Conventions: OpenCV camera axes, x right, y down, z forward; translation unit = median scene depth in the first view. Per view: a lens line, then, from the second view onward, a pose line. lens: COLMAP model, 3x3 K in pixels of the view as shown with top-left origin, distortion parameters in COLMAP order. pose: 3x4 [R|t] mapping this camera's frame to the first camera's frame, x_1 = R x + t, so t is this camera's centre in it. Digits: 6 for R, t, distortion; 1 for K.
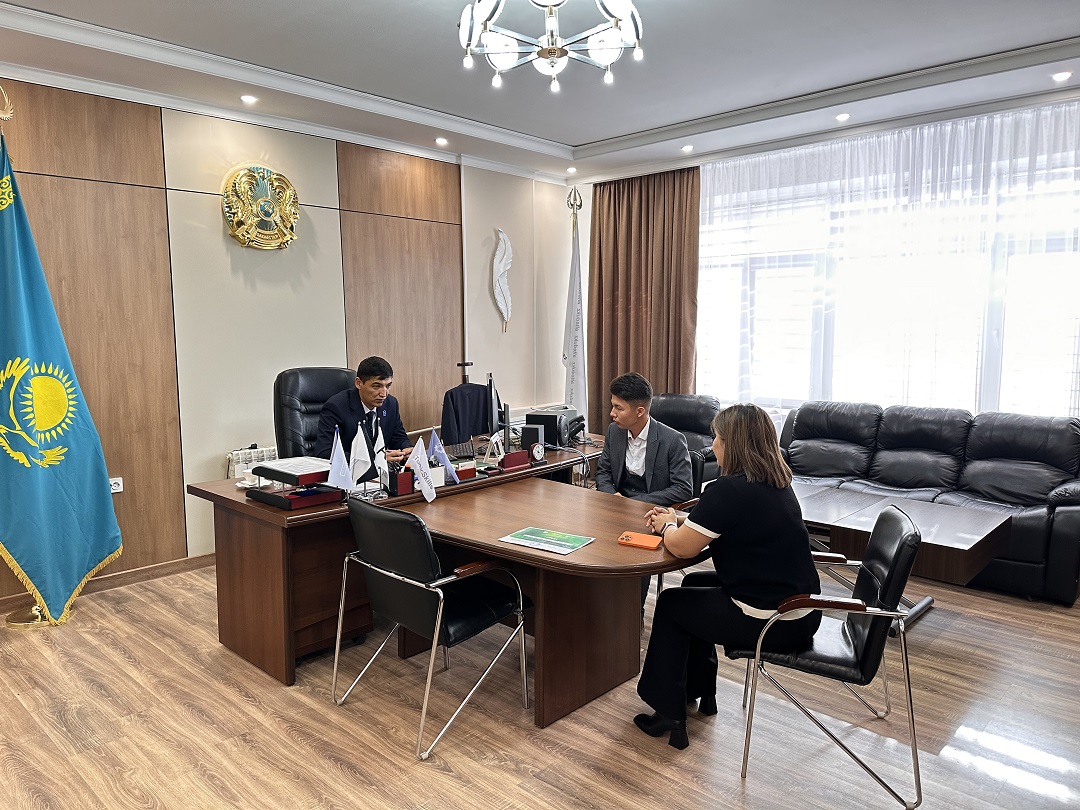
lens RADIAL K [[766.1, 0, 535.9], [0, 766.1, 407.5], [0, 0, 1]] dist [0.025603, -0.023419]
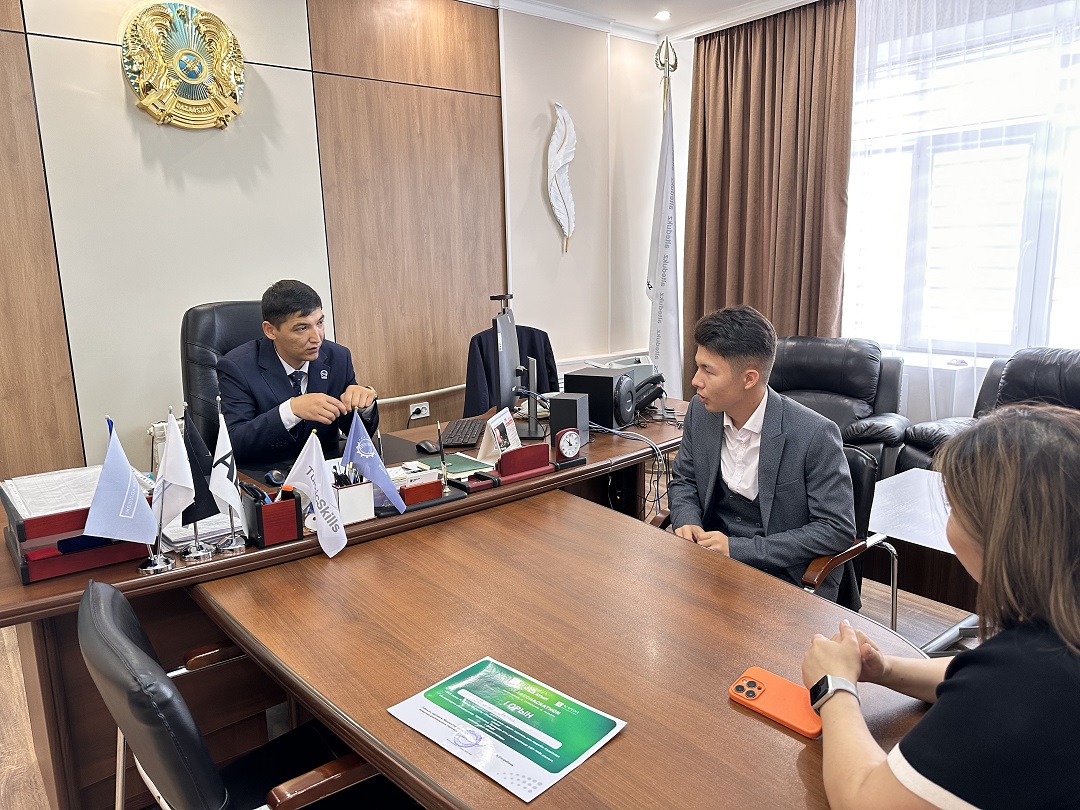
lens RADIAL K [[766.1, 0, 547.4], [0, 766.1, 401.8], [0, 0, 1]] dist [0.025603, -0.023419]
pose [[0.990521, 0.006456, -0.137207, 0.047301], [0.003581, 0.997342, 0.072776, -0.011423], [0.137312, -0.072578, 0.987865, 0.310152]]
